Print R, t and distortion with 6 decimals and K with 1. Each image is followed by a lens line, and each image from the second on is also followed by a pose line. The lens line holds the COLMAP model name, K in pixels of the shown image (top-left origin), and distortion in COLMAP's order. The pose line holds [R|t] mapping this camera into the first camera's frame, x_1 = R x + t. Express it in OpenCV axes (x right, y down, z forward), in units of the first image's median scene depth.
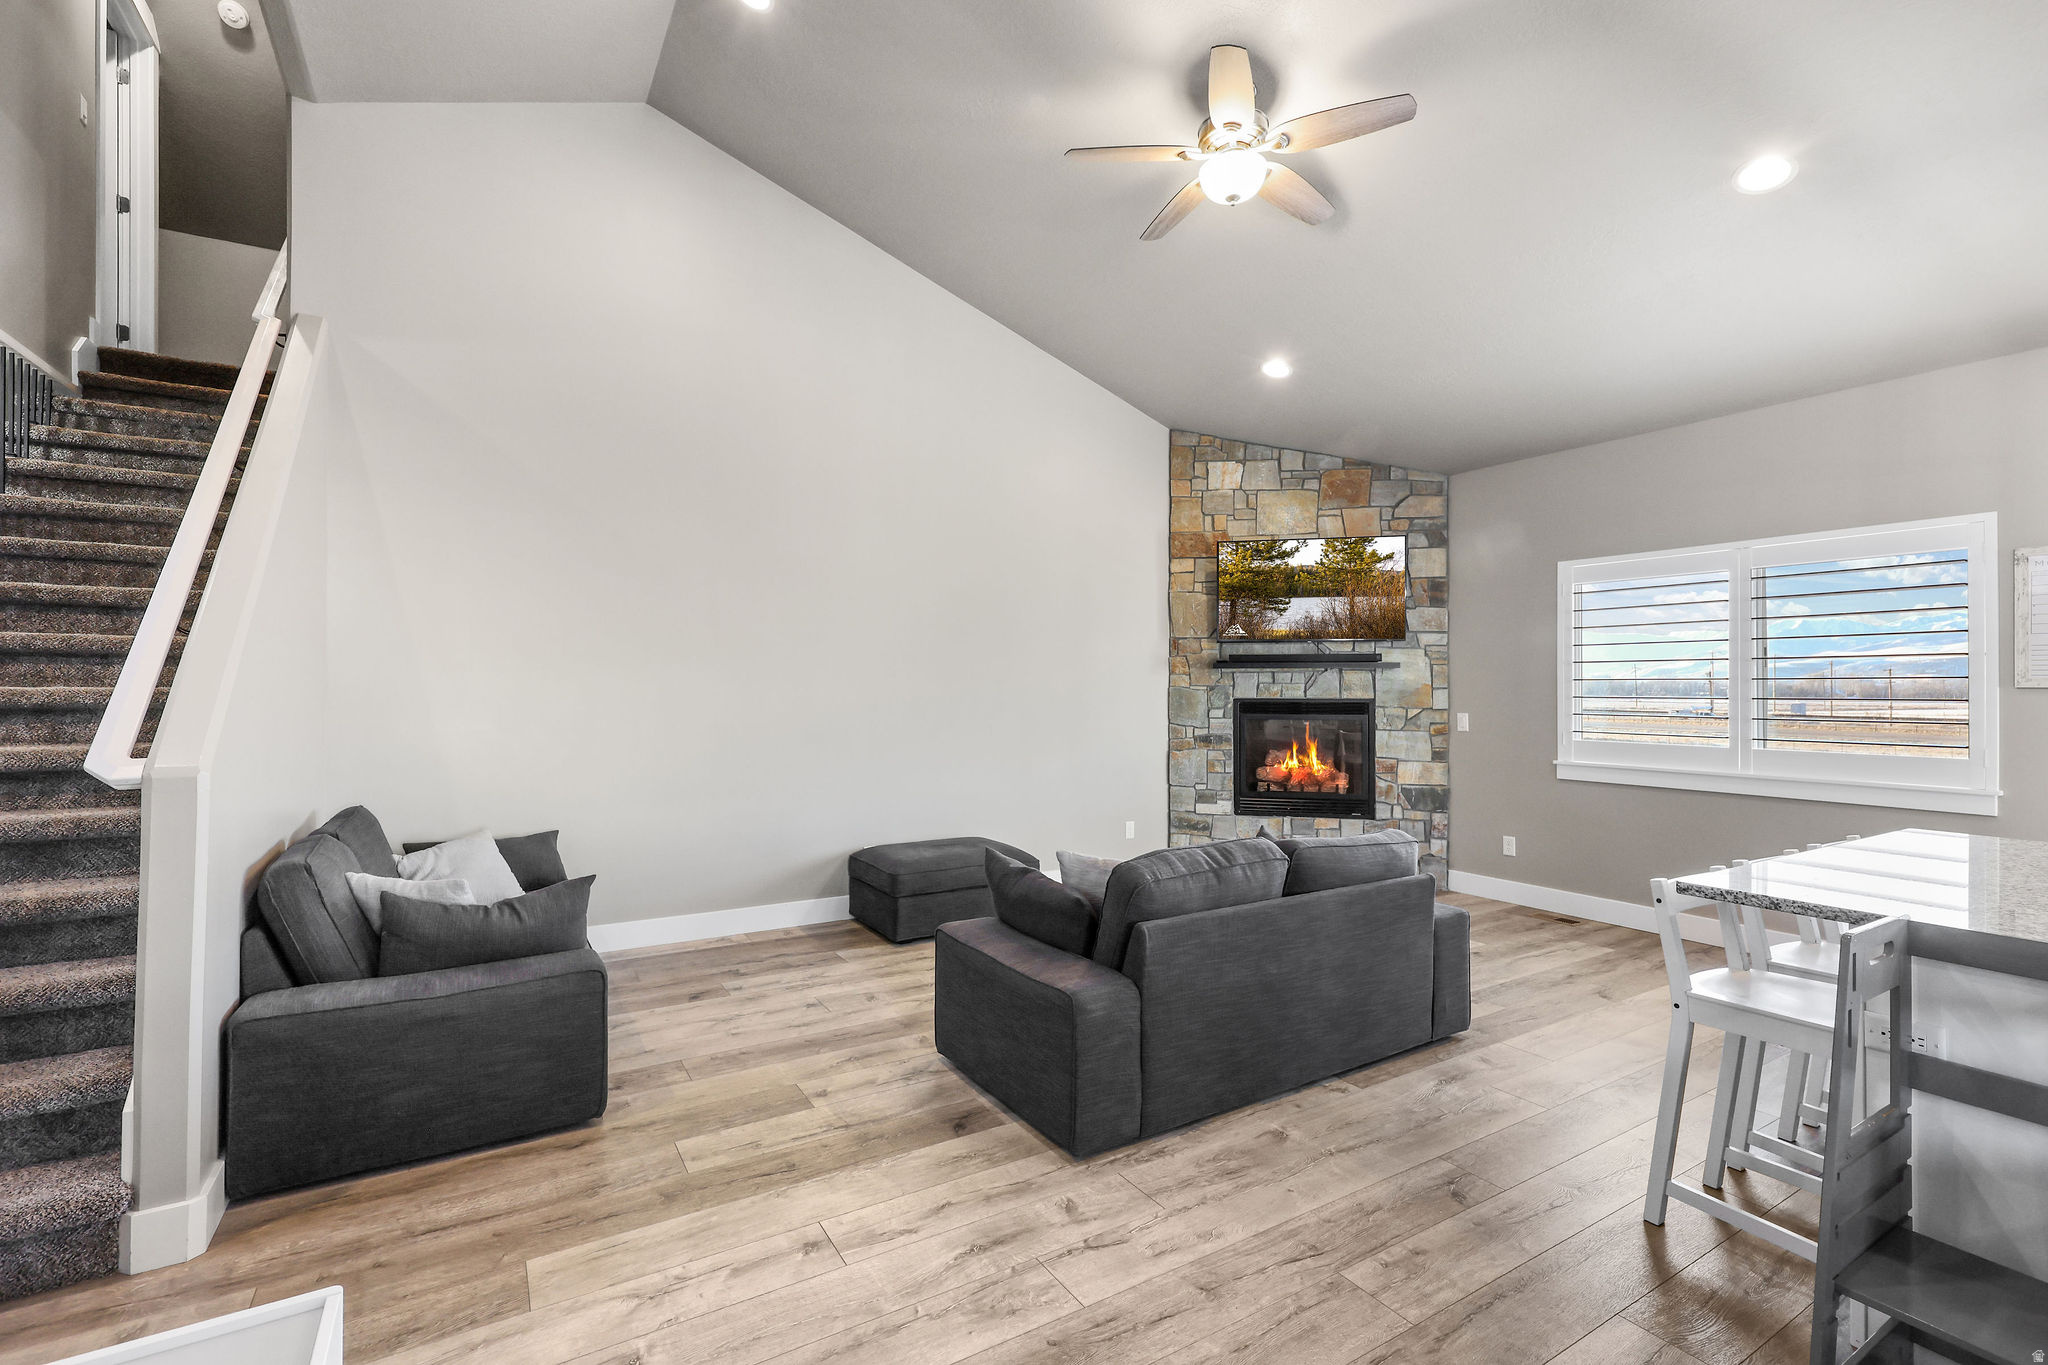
lens RADIAL K [[844.8, 0, 1024.0], [0, 844.8, 682.5], [0, 0, 1]] dist [0.001778, 0.000264]
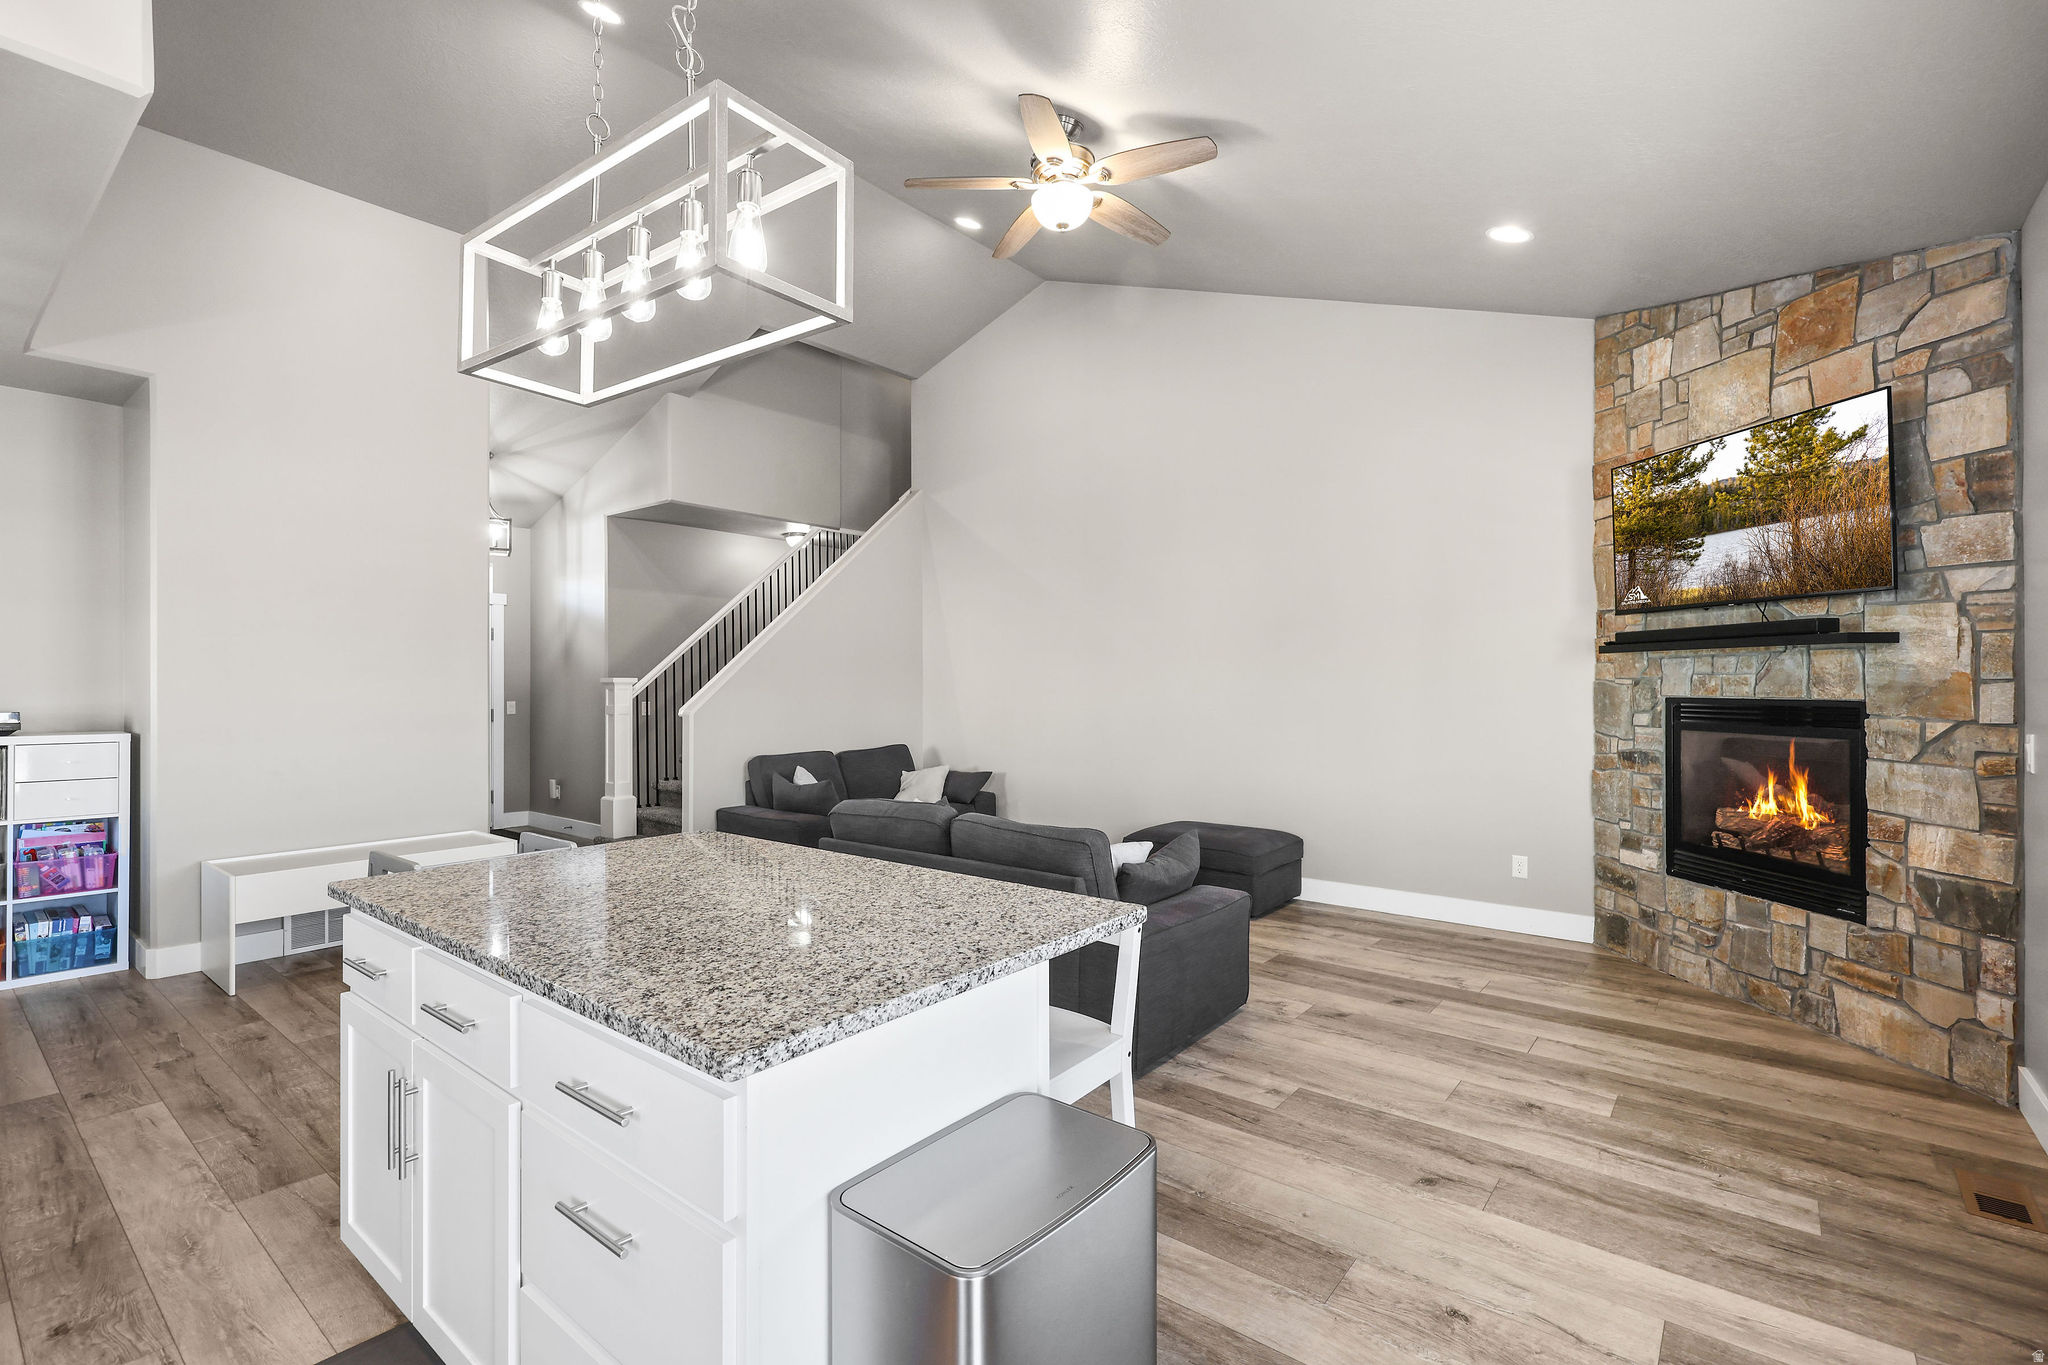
lens RADIAL K [[844.8, 0, 1024.0], [0, 844.8, 682.5], [0, 0, 1]] dist [0.001778, 0.000264]
pose [[0.410671, -0.003311, -0.911778, 0.683566], [0.008546, 0.999963, 0.000218, 0.002962], [0.911744, -0.007881, 0.410684, 0.290430]]
